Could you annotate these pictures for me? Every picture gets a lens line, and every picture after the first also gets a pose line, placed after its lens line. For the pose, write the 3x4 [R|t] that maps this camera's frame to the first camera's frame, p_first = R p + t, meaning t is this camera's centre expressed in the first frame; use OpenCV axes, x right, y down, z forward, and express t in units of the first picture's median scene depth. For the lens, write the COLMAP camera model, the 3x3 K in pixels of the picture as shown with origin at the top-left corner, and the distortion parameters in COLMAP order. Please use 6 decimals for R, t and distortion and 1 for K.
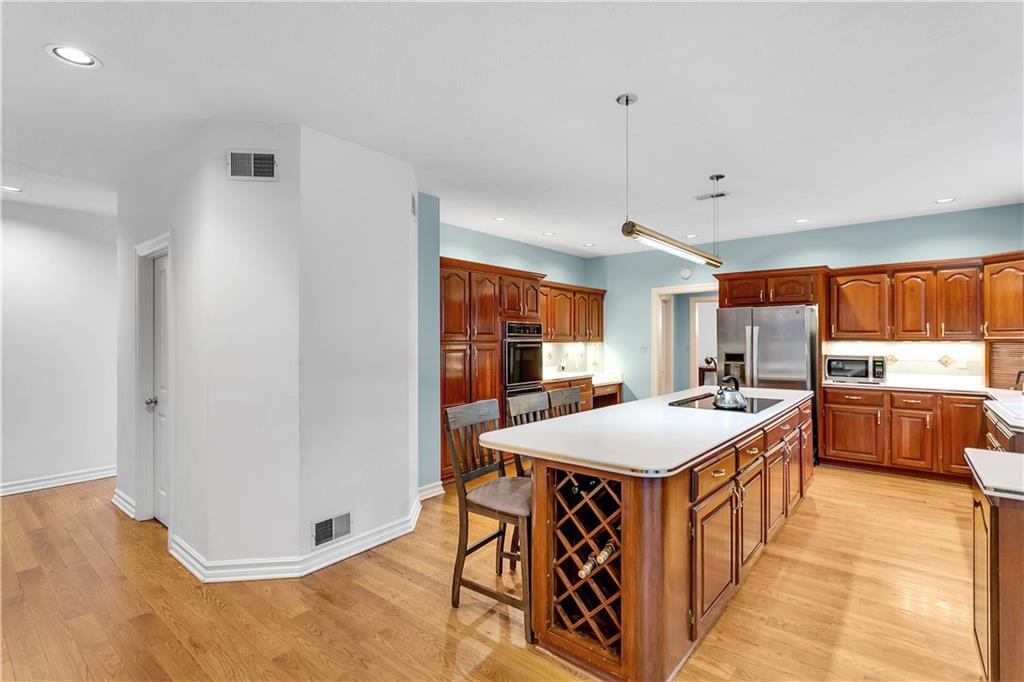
lens RADIAL K [[480.7, 0, 509.4], [0, 480.7, 339.6], [0, 0, 1]] dist [0.000846, 0.000769]
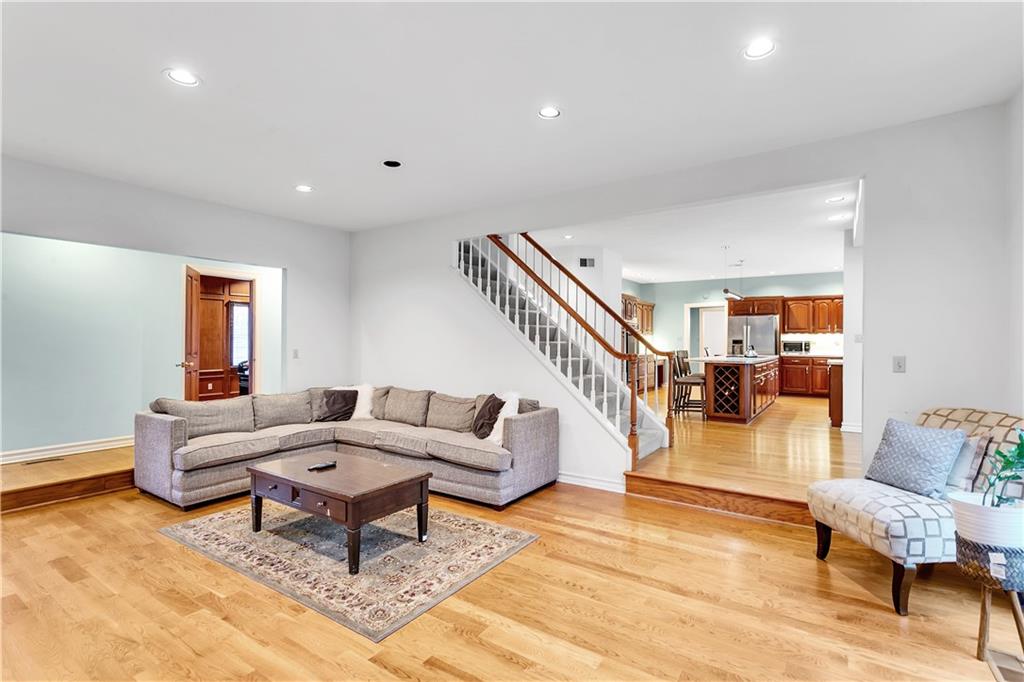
lens RADIAL K [[480.7, 0, 512.9], [0, 480.7, 340.2], [0, 0, 1]] dist [0.000846, 0.000769]
pose [[0.994954, 0.006591, 0.100111, -0.651674], [-0.006414, 0.999977, -0.002090, 0.041676], [-0.100123, 0.001437, 0.994974, -0.868531]]
